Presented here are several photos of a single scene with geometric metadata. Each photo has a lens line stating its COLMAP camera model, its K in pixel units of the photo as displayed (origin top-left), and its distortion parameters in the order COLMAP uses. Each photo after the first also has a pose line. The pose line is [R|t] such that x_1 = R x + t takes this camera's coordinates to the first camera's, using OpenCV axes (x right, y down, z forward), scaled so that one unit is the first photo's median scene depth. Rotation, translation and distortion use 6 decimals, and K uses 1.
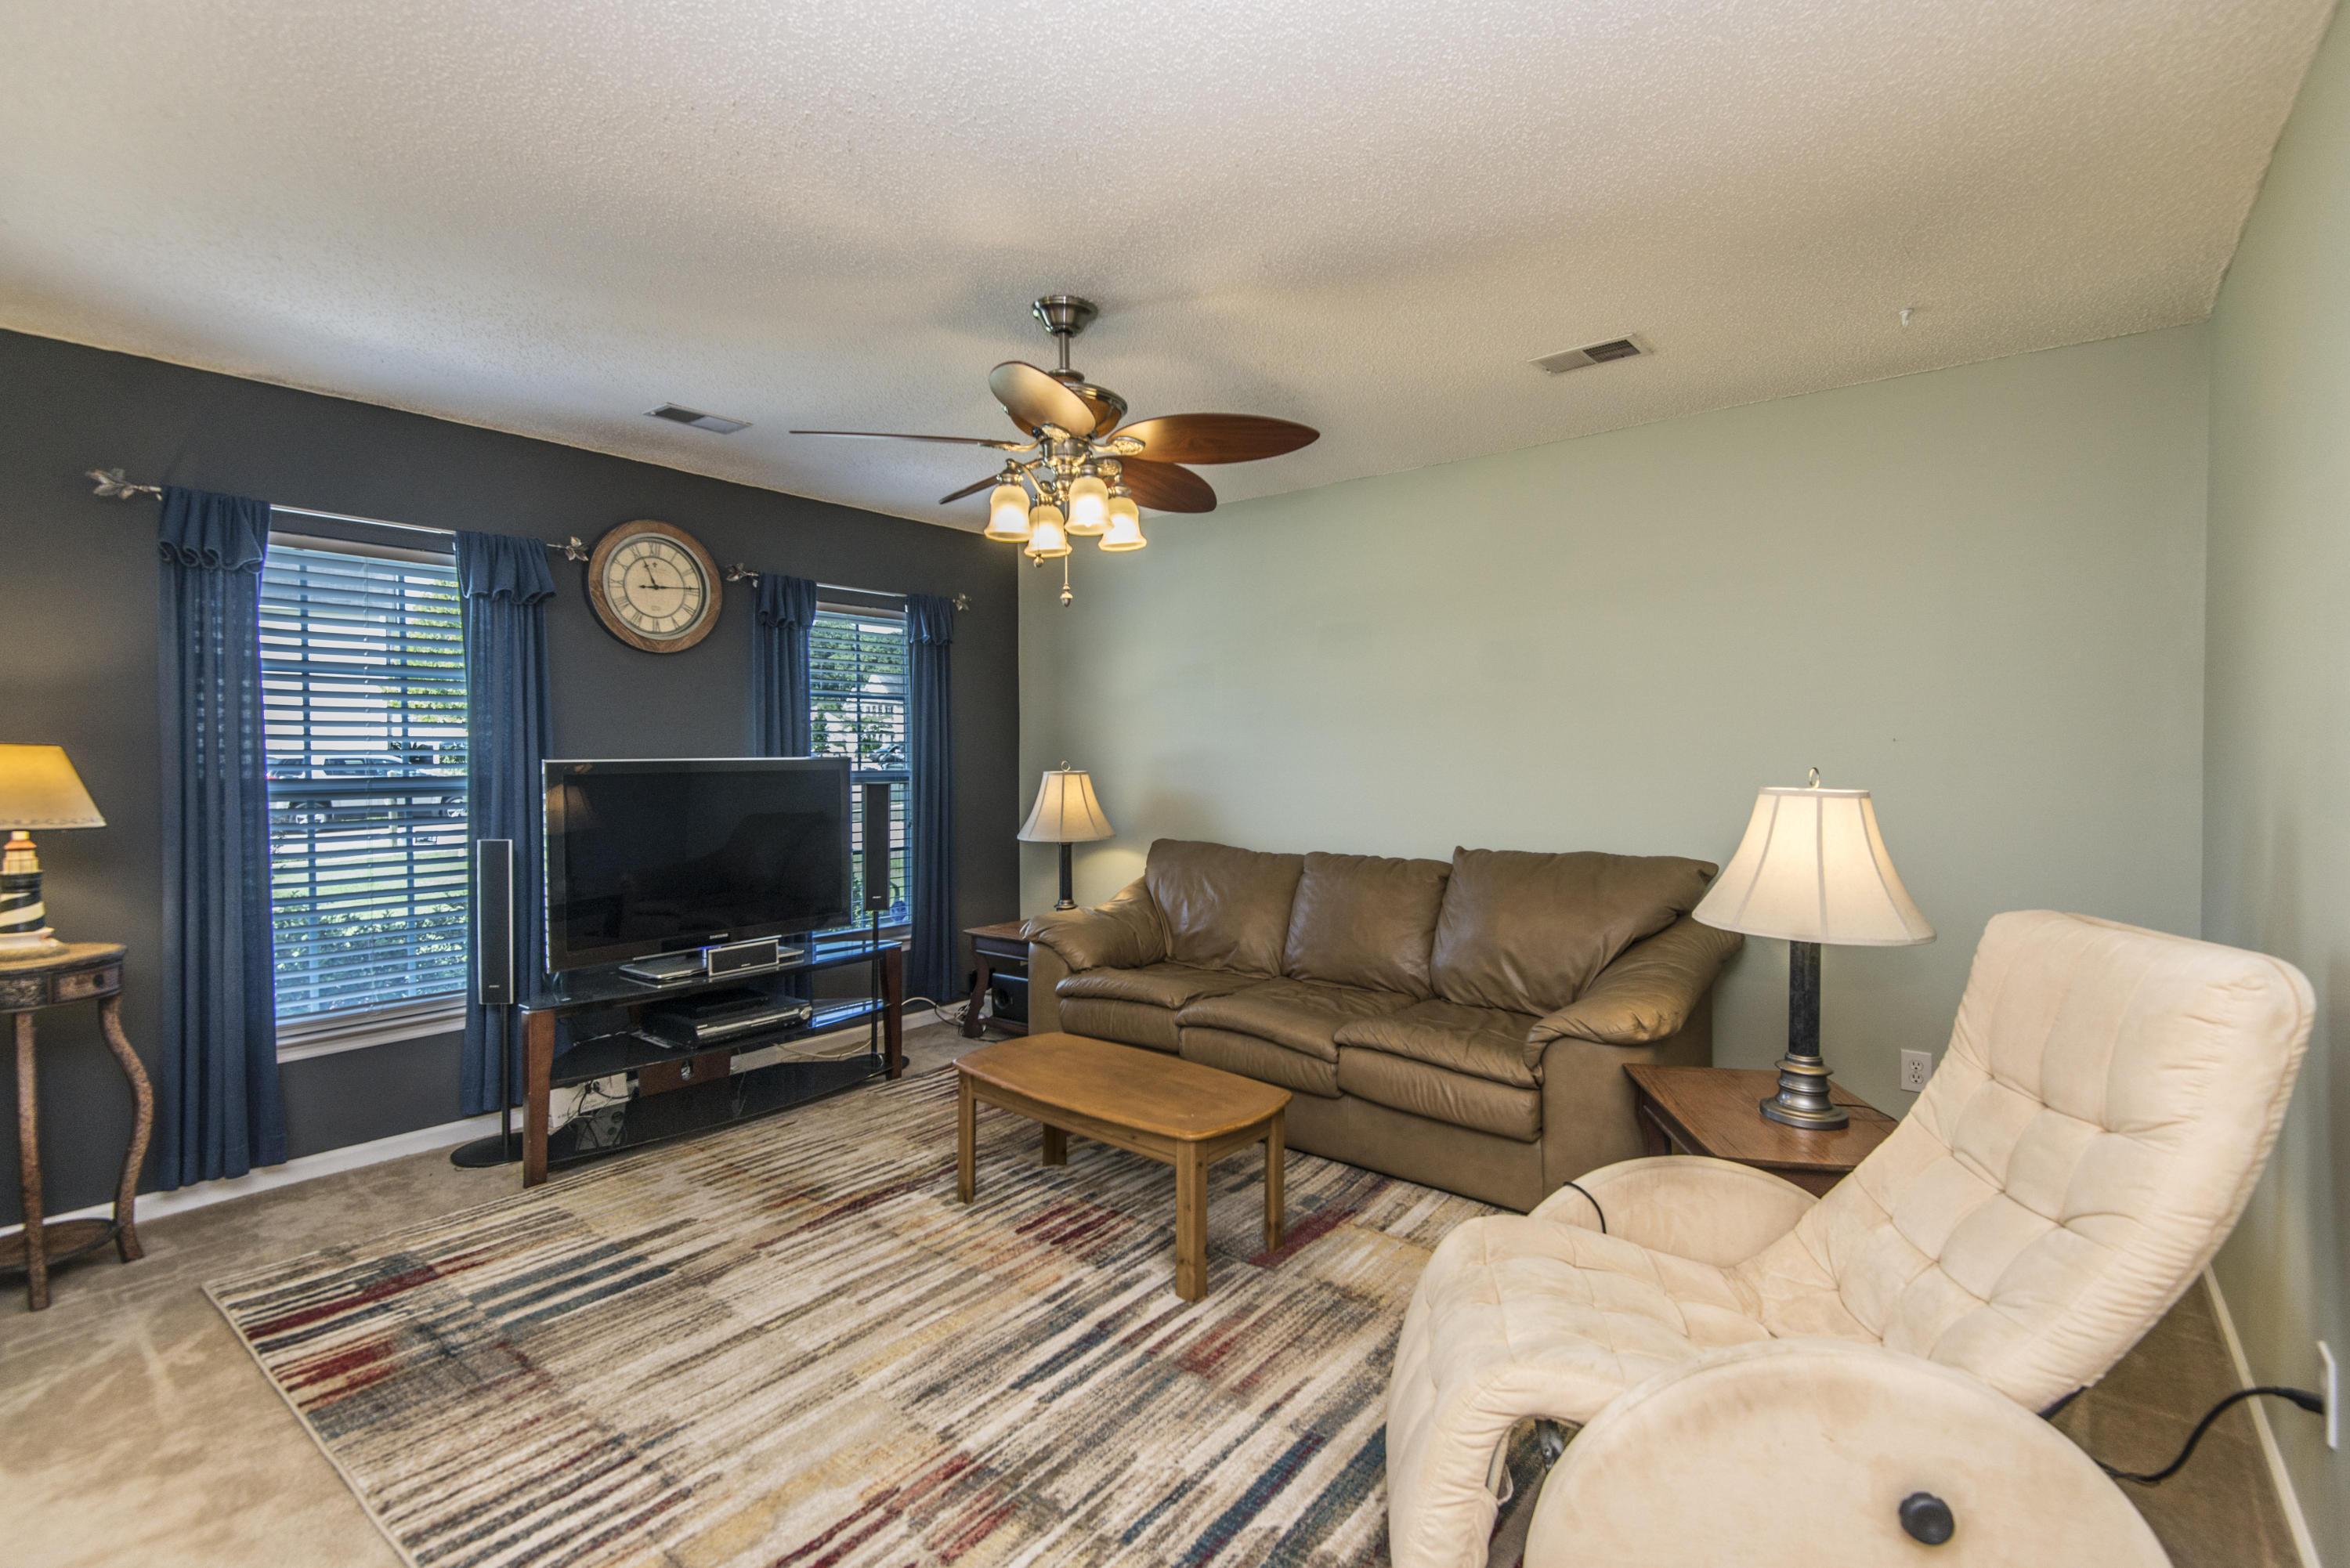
lens RADIAL K [[1081.6, 0, 1171.7], [0, 1081.6, 765.9], [0, 0, 1]] dist [0.019873, -0.007351]
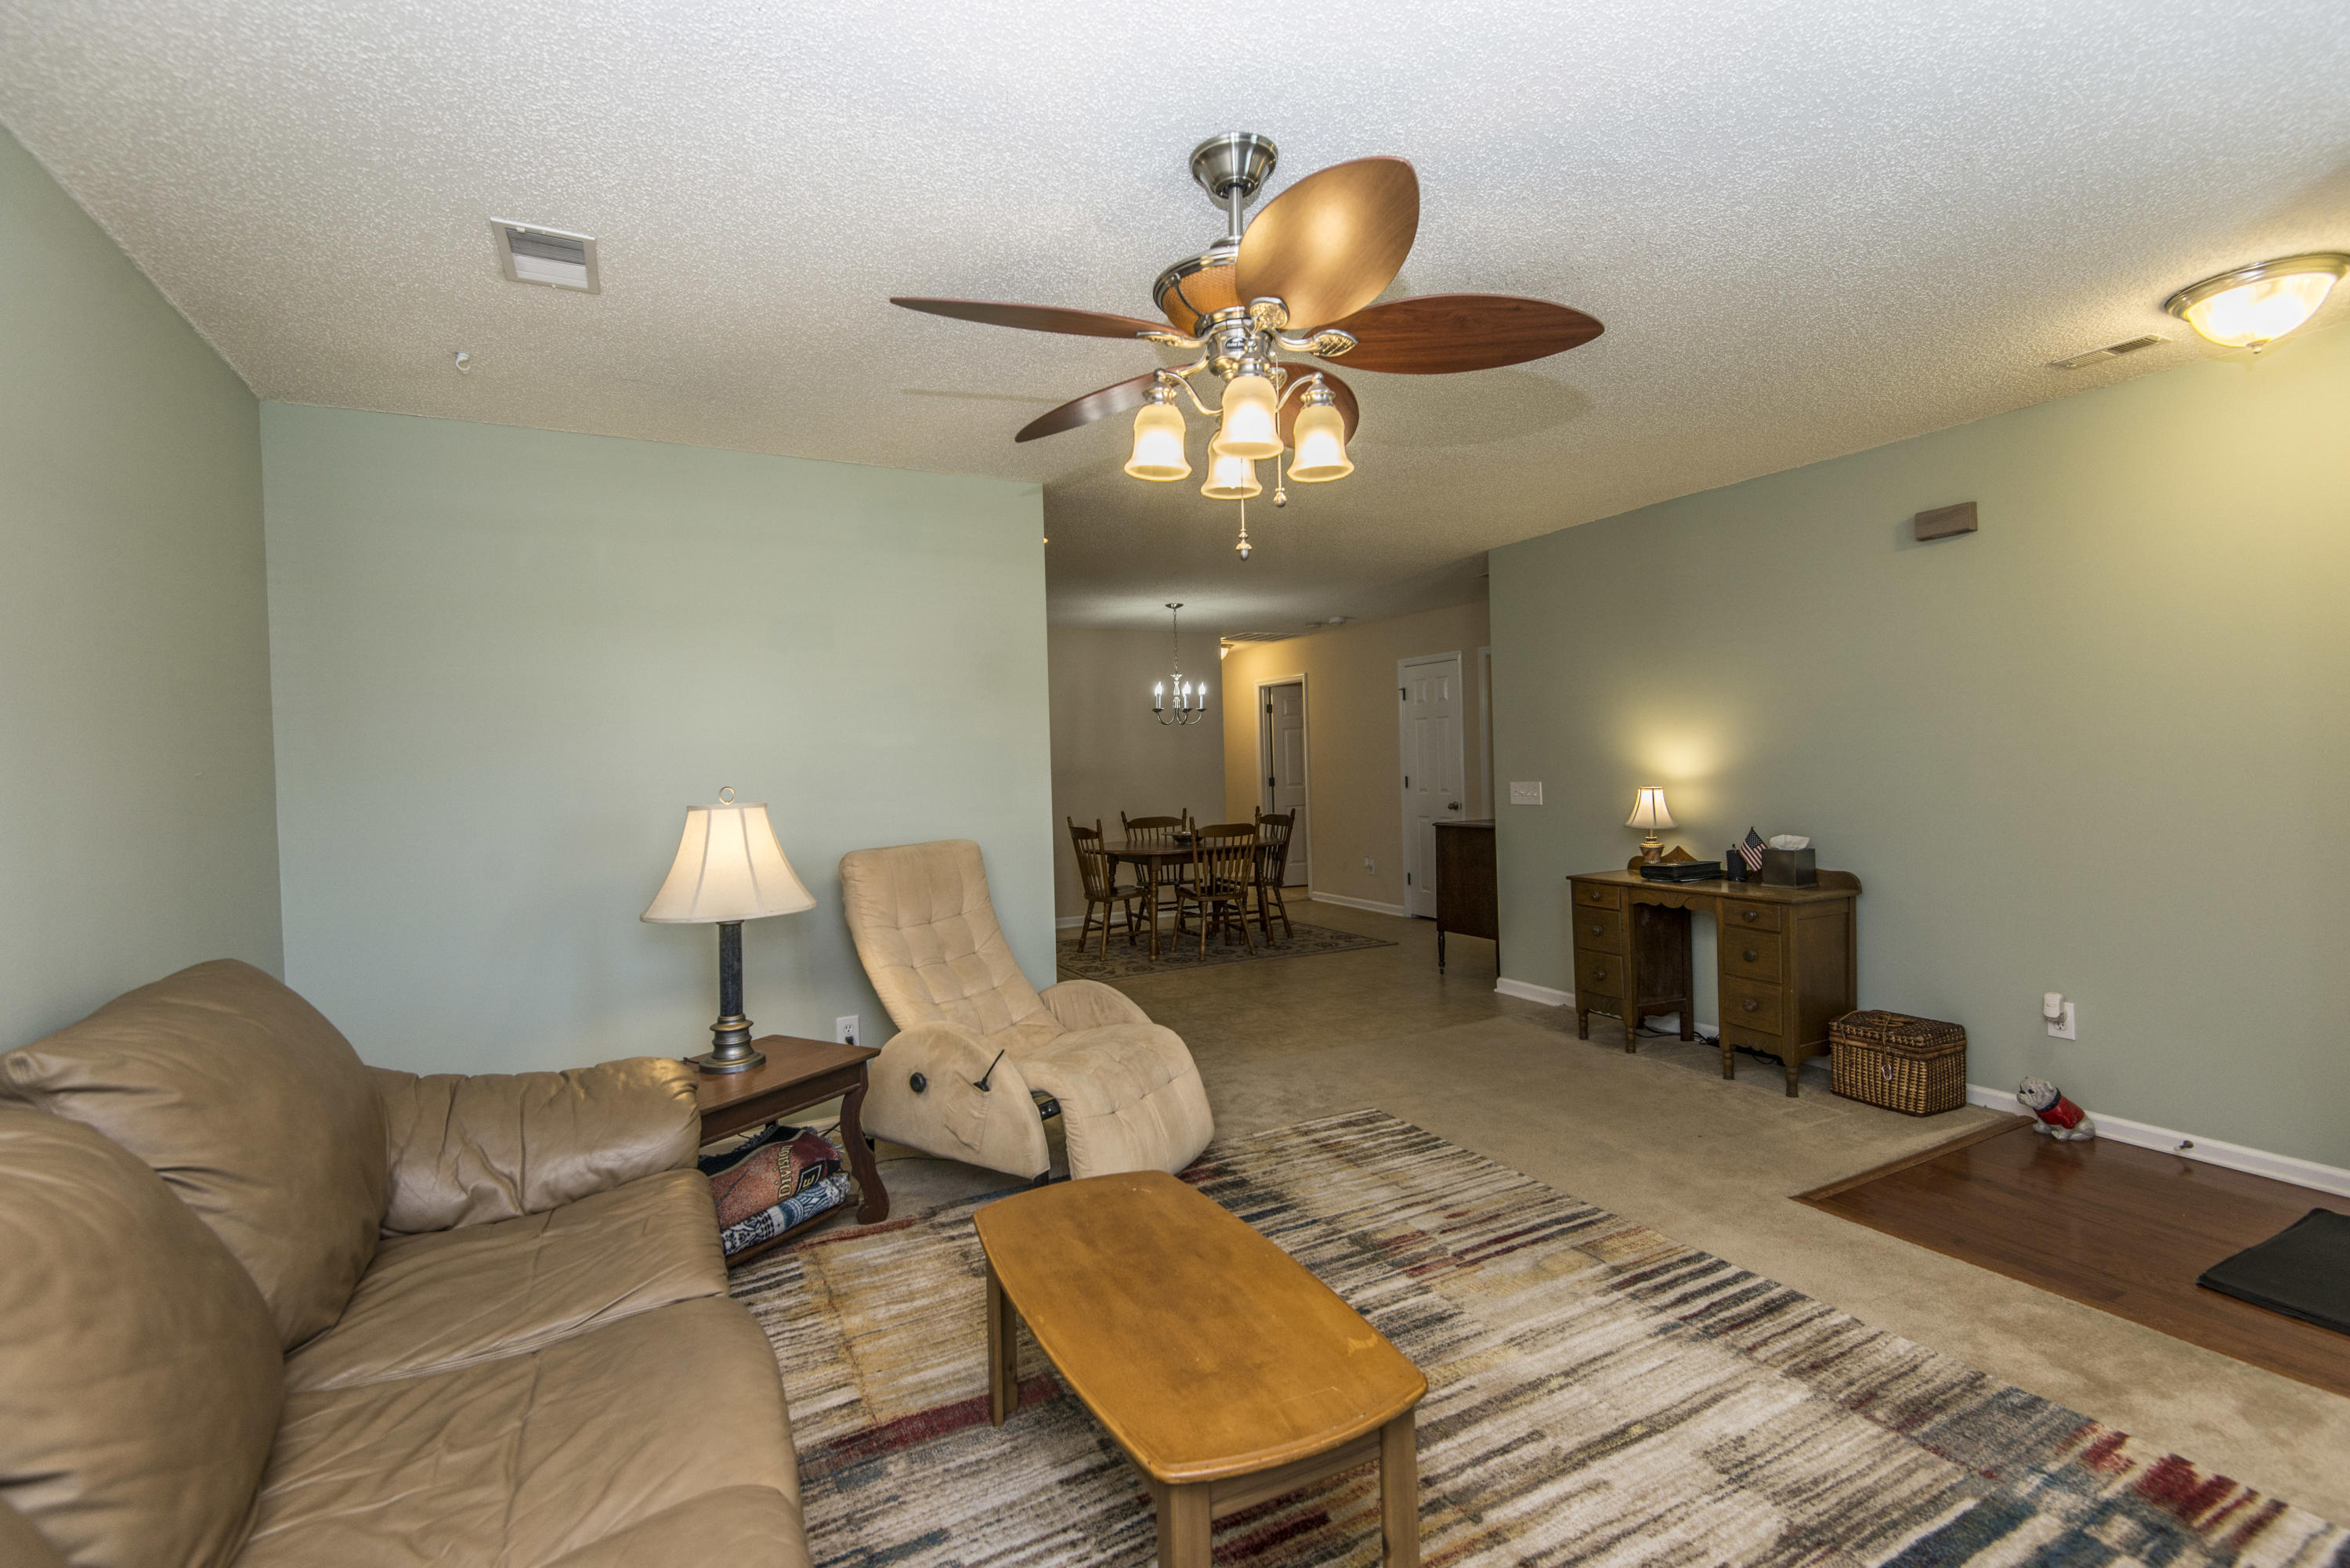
lens RADIAL K [[1081.6, 0, 1163.2], [0, 1081.6, 779.5], [0, 0, 1]] dist [0.019873, -0.007351]
pose [[-0.913025, 0.018171, 0.407499, -0.440453], [0.039387, 0.998266, 0.043735, -0.045053], [-0.405998, 0.055981, -0.912158, 2.172119]]
